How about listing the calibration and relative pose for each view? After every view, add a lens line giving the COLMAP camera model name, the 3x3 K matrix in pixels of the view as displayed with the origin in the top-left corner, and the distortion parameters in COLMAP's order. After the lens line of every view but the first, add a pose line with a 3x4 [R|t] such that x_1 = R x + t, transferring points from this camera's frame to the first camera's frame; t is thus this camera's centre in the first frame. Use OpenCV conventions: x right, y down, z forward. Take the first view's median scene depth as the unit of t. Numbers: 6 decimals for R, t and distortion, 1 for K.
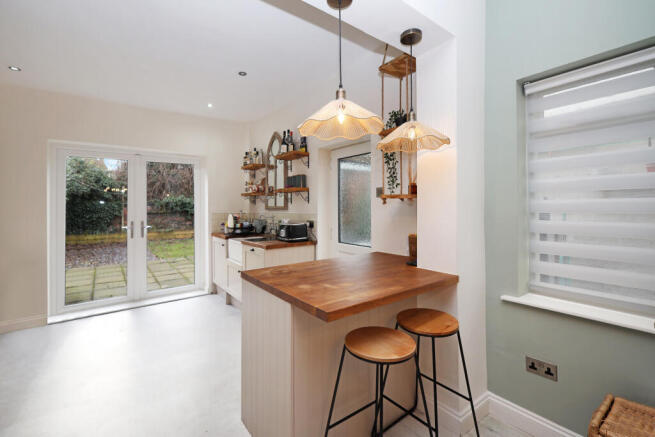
lens RADIAL K [[291.8, 0, 323.5], [0, 291.8, 203.8], [0, 0, 1]] dist [-0.002959, -0.000373]
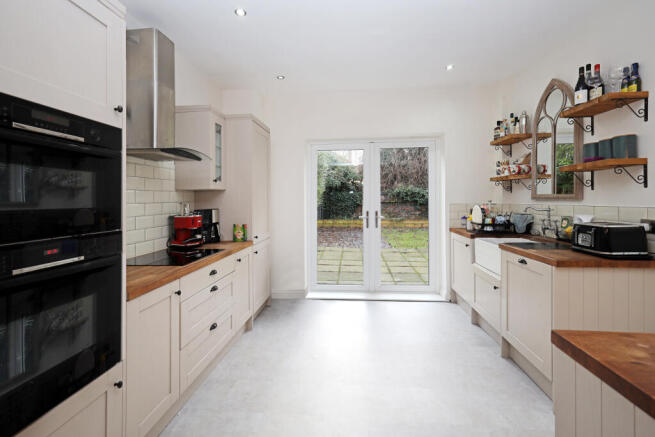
lens RADIAL K [[291.8, 0, 323.5], [0, 291.8, 203.8], [0, 0, 1]] dist [-0.002959, -0.000373]
pose [[0.737936, 0.013106, -0.674744, -0.096202], [0.010273, 0.999477, 0.030648, 0.004167], [0.674793, -0.029548, 0.737415, 0.163241]]
